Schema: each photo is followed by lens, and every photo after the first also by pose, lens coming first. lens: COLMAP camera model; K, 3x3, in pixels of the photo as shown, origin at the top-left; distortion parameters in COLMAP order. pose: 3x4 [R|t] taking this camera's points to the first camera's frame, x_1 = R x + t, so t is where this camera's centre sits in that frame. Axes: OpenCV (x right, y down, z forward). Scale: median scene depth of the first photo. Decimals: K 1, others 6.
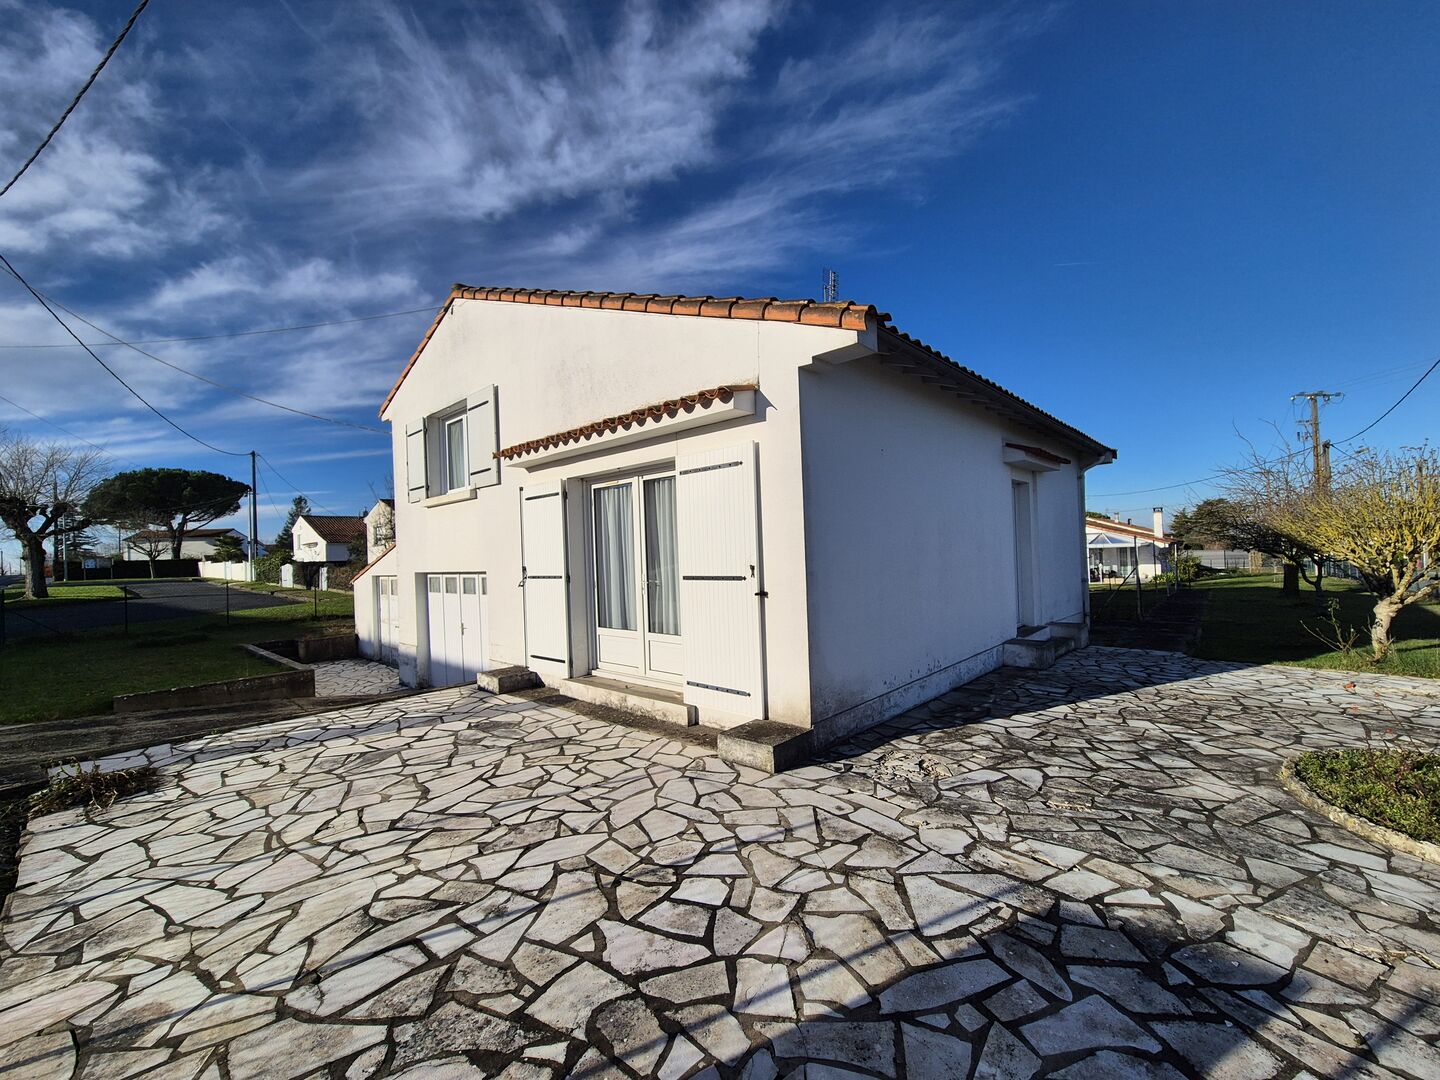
lens RADIAL K [[592.3, 0, 712.7], [0, 592.3, 543.3], [0, 0, 1]] dist [-0.001478, -0.000195]
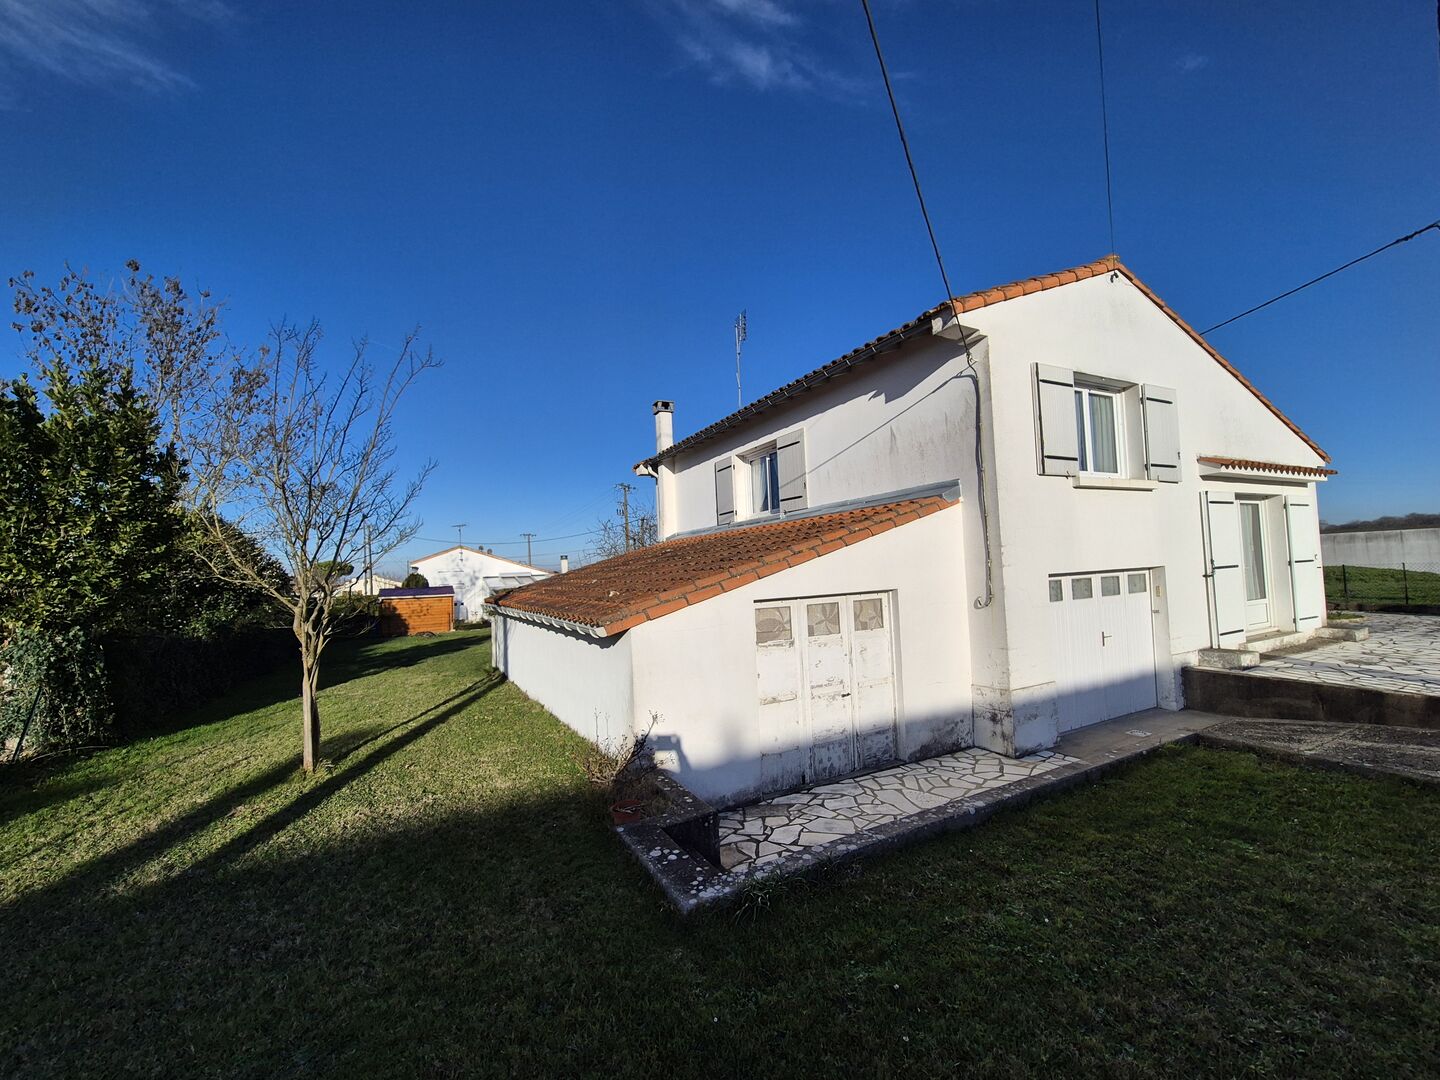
lens RADIAL K [[592.3, 0, 712.7], [0, 592.3, 543.3], [0, 0, 1]] dist [-0.001478, -0.000195]
pose [[0.329142, 0.071883, 0.941541, -2.417553], [0.021788, 0.996255, -0.083677, 0.117544], [-0.944029, 0.048055, 0.326343, 2.144710]]
